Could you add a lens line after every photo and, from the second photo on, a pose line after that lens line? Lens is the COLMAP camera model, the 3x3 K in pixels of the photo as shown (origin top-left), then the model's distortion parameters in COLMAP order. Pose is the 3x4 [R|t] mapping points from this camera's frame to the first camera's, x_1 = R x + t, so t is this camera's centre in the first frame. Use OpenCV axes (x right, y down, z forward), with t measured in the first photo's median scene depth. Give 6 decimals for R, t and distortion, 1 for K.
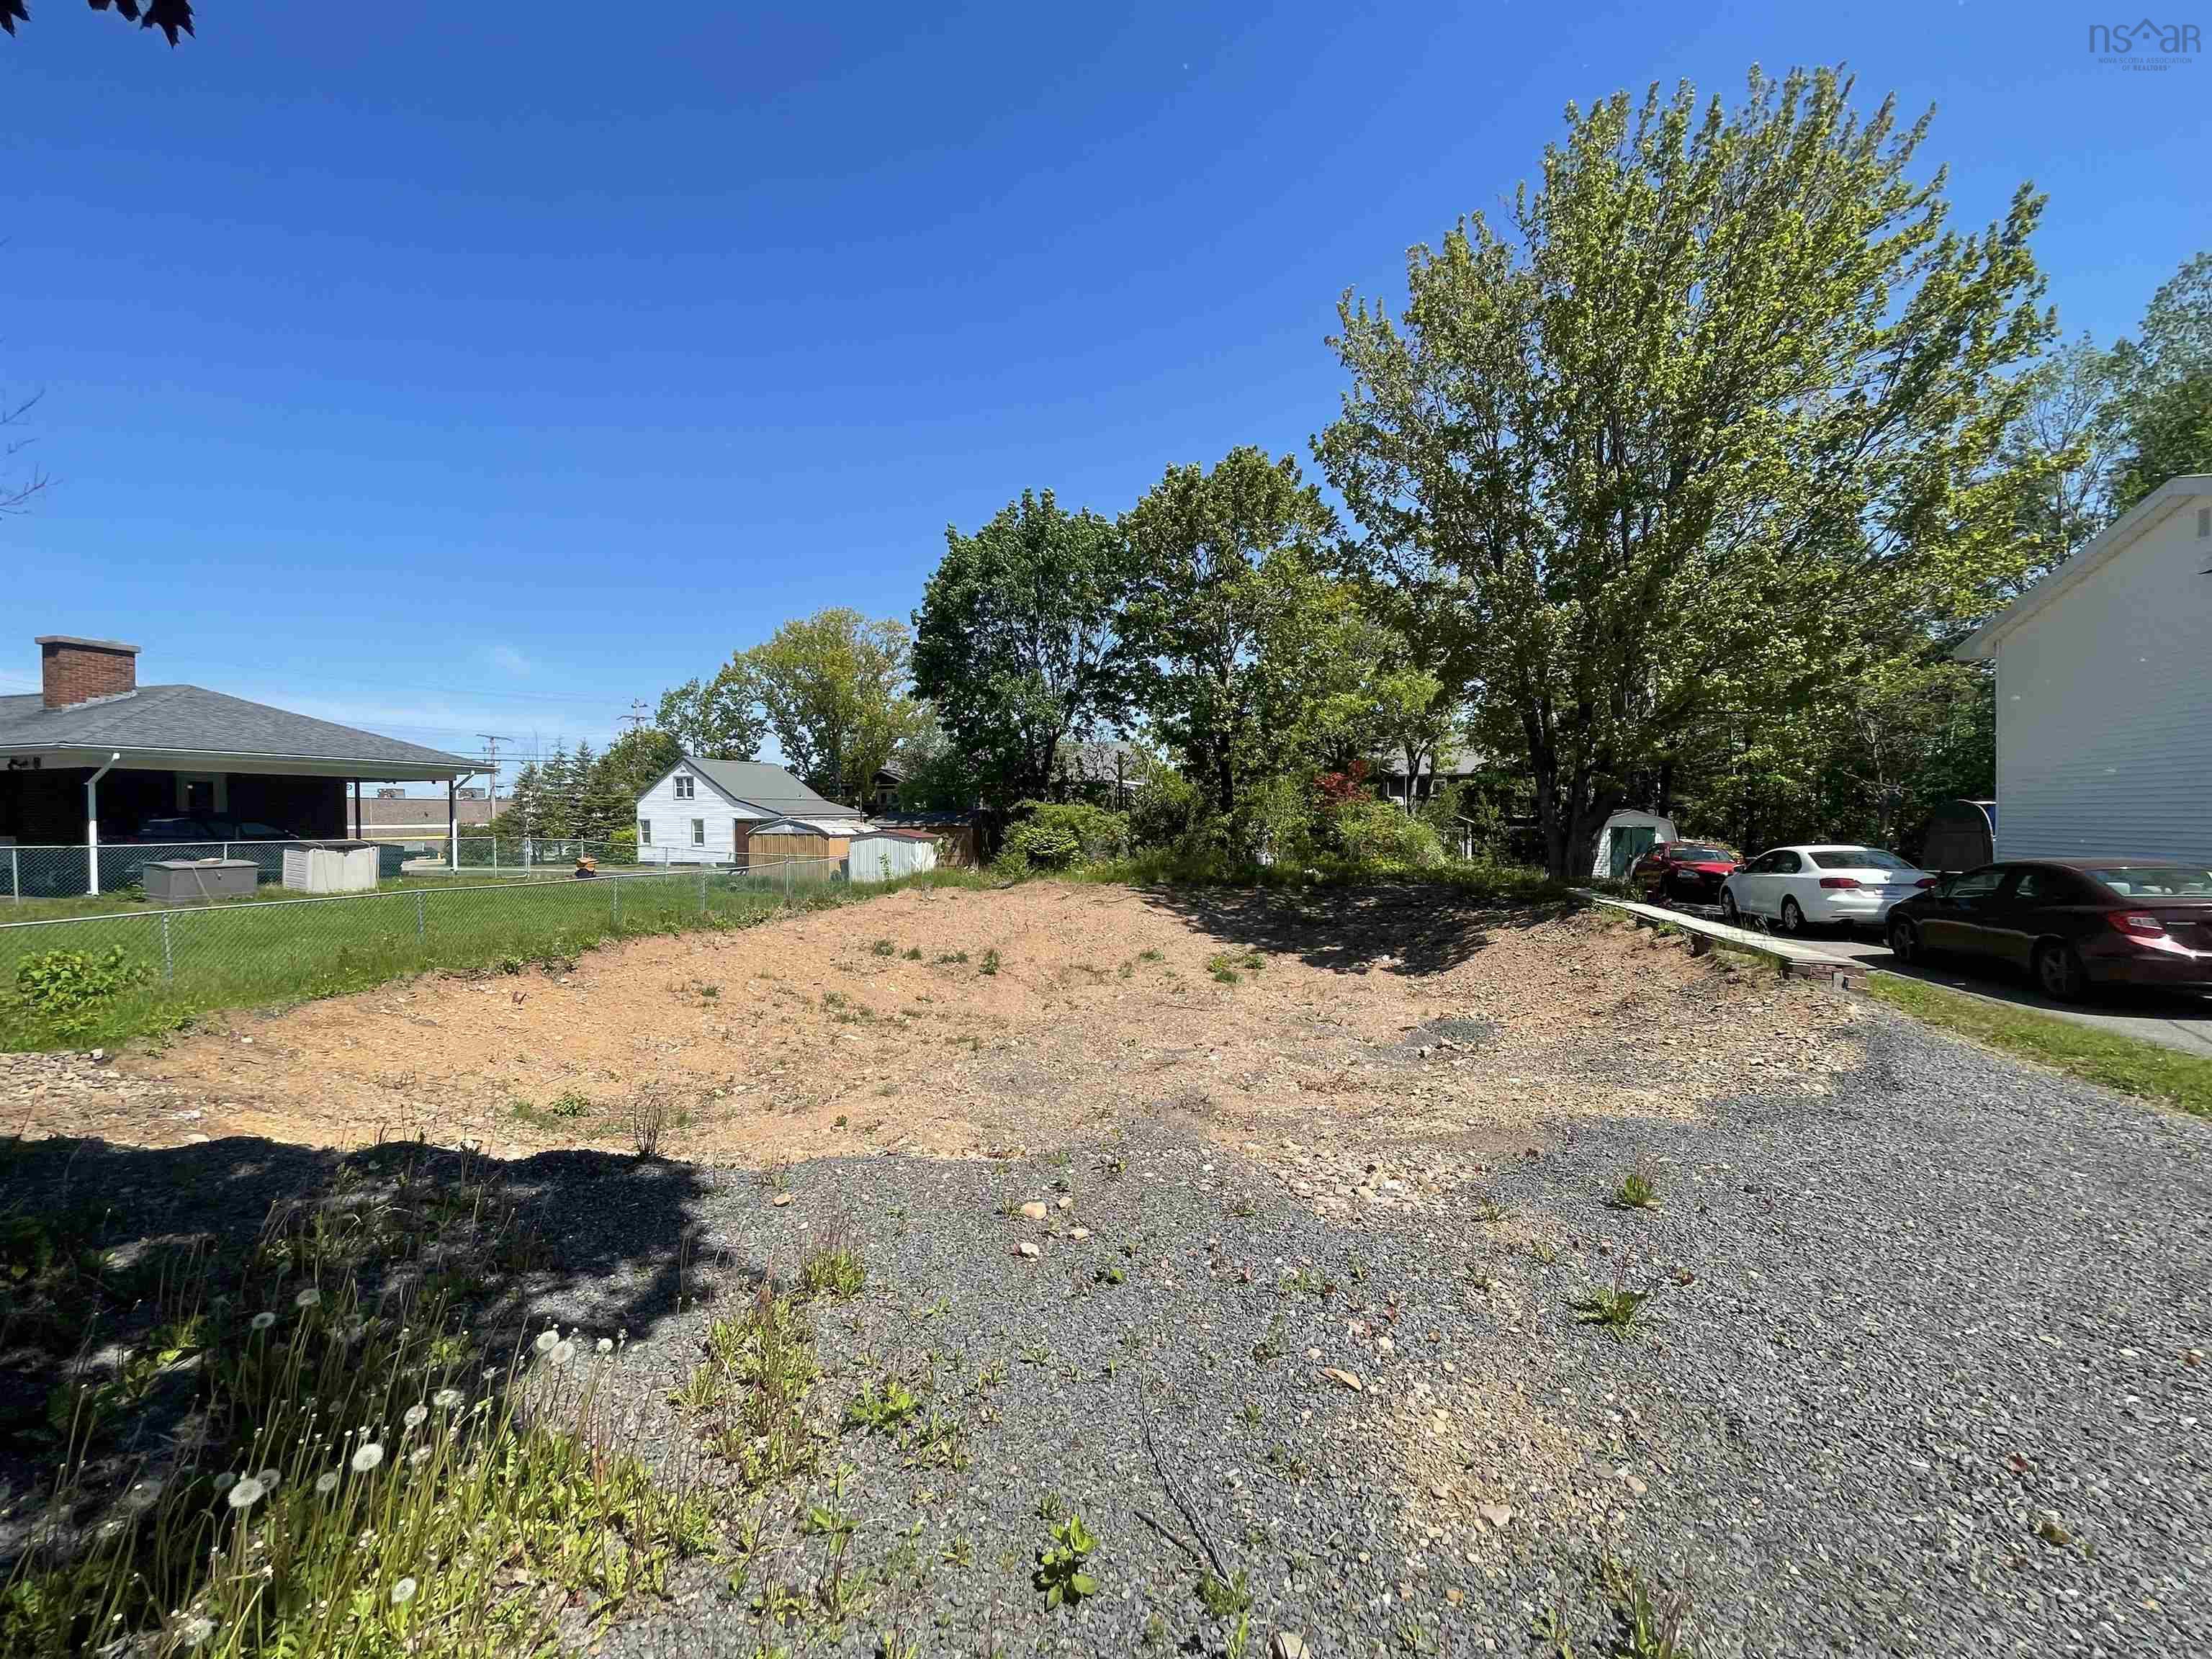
lens RADIAL K [[889.6, 0, 1104.4], [0, 889.6, 818.8], [0, 0, 1]] dist [-0.000779, -0.000215]
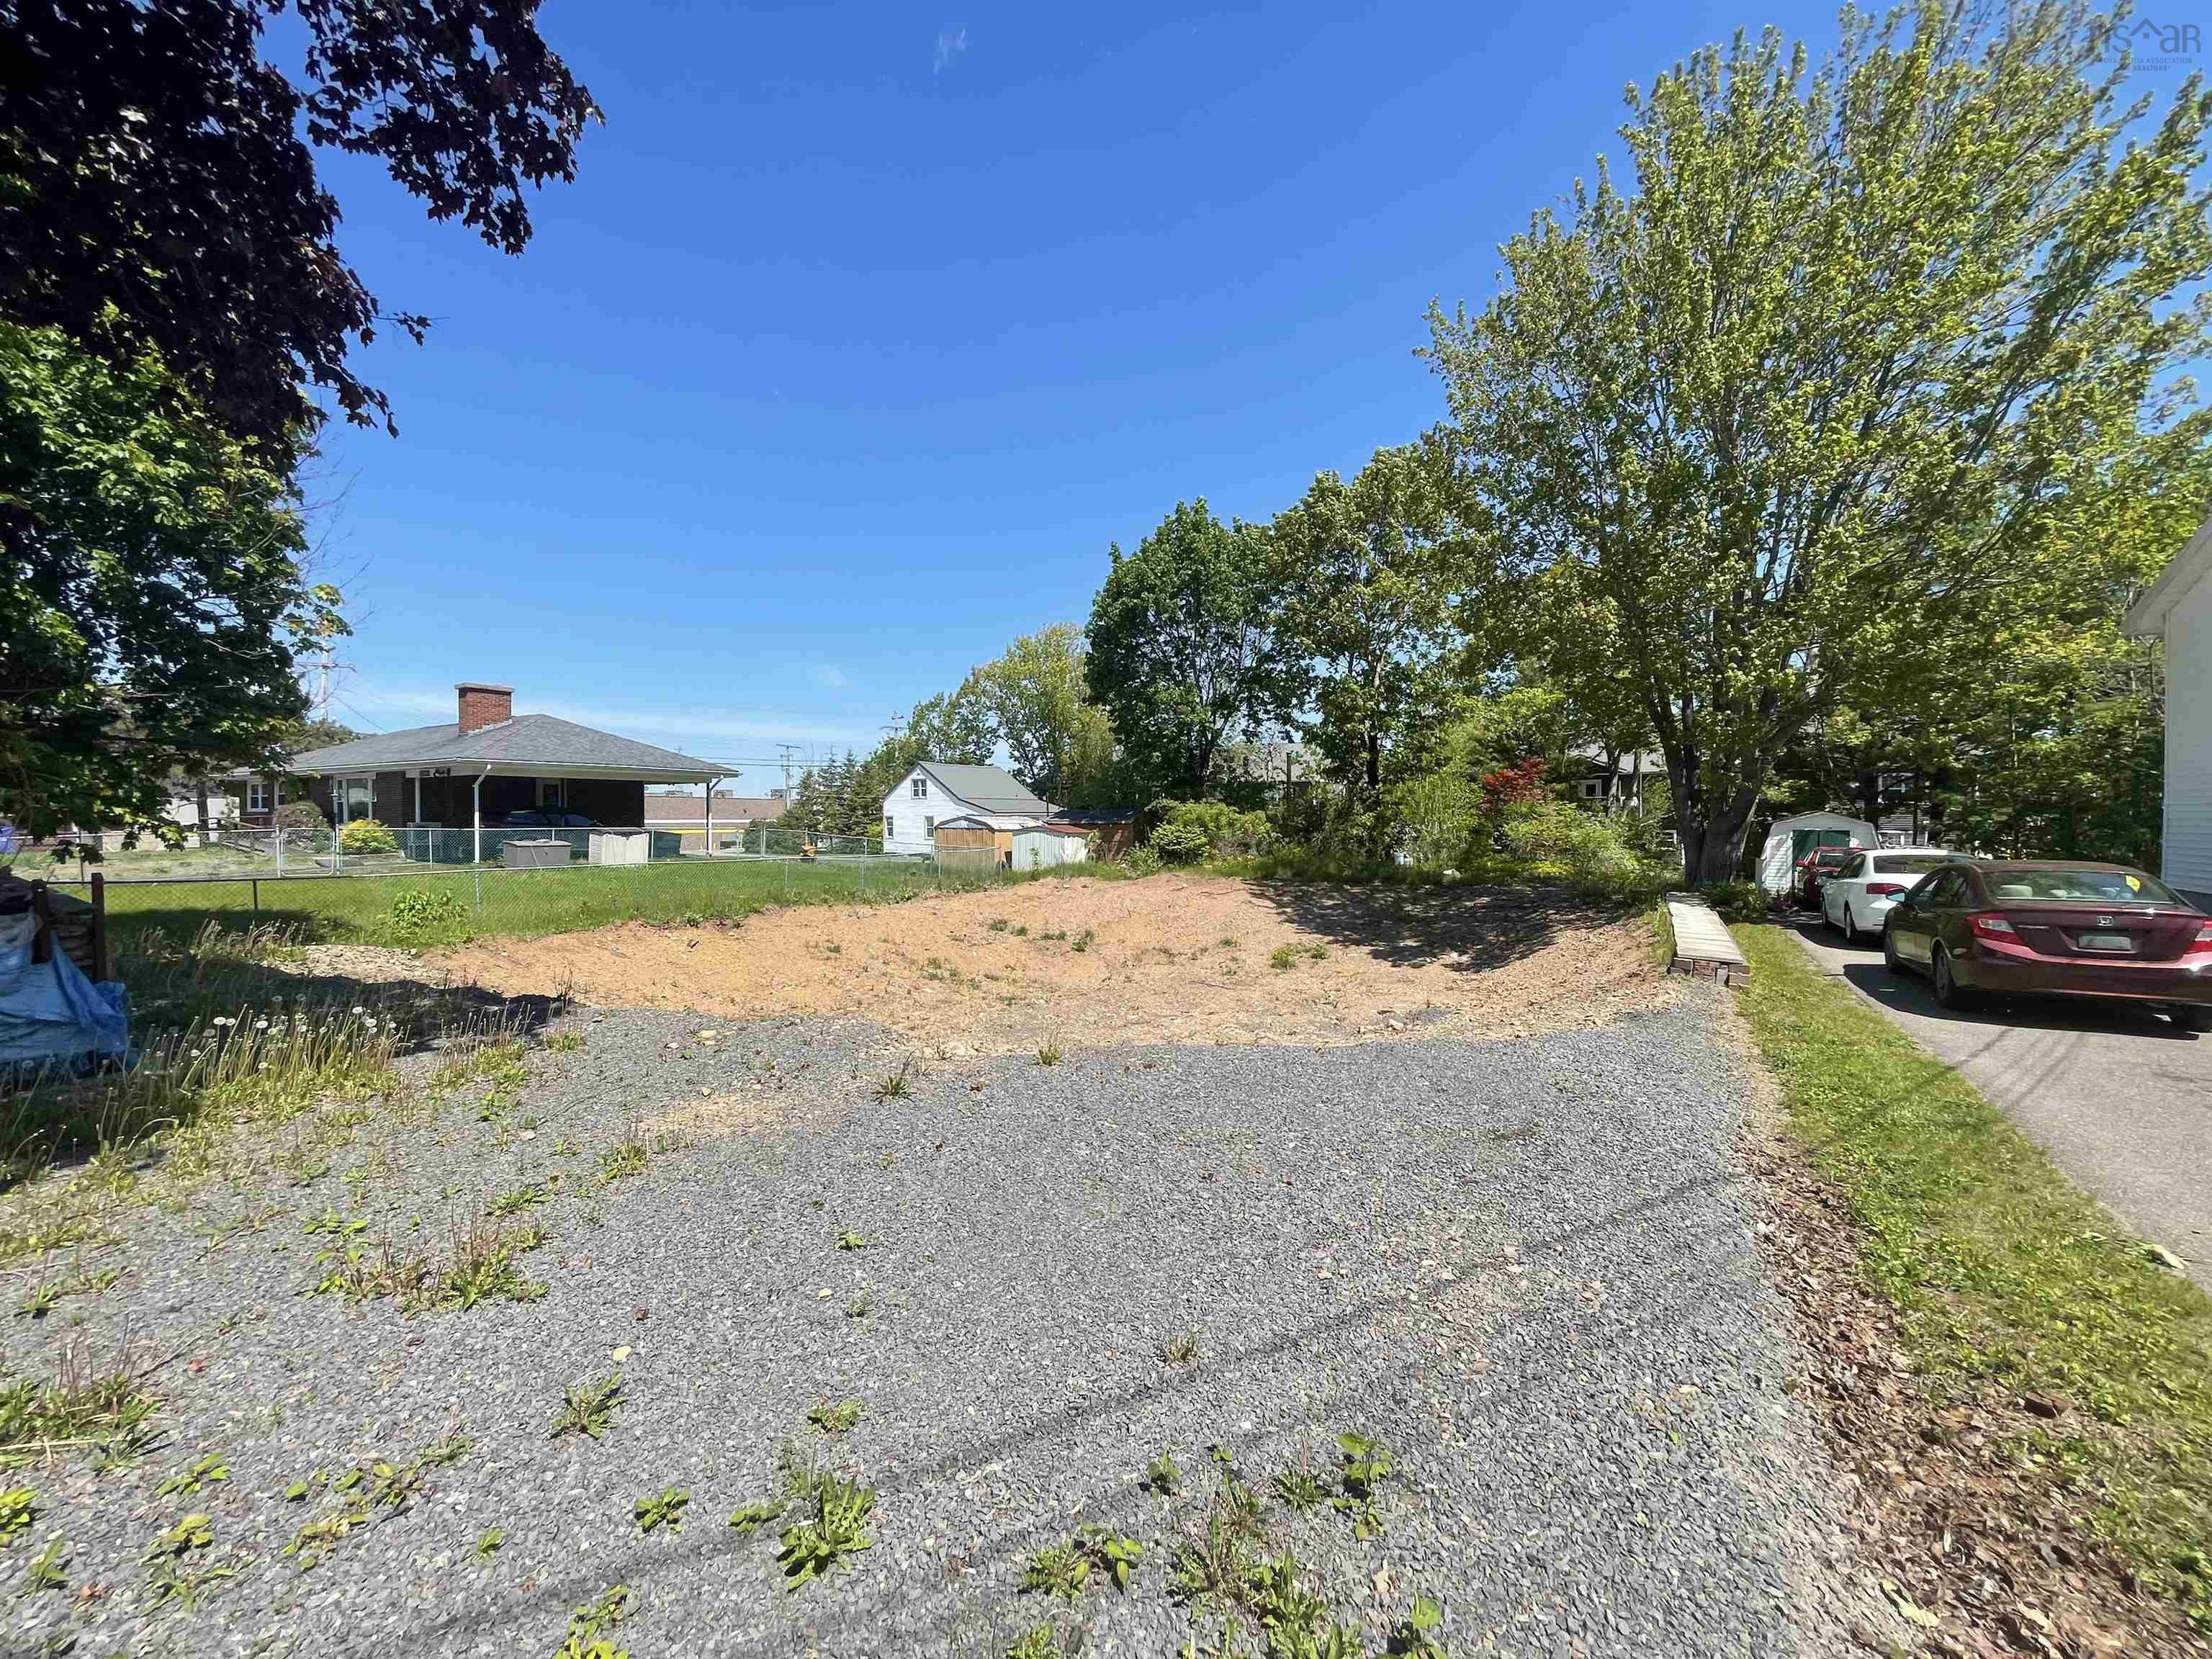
lens RADIAL K [[889.6, 0, 1108.6], [0, 889.6, 829.8], [0, 0, 1]] dist [-0.000779, -0.000215]
pose [[0.958898, 0.010943, -0.283538, 0.140021], [-0.007655, 0.999890, 0.012703, 0.002580], [0.283646, -0.010011, 0.958877, -0.050308]]
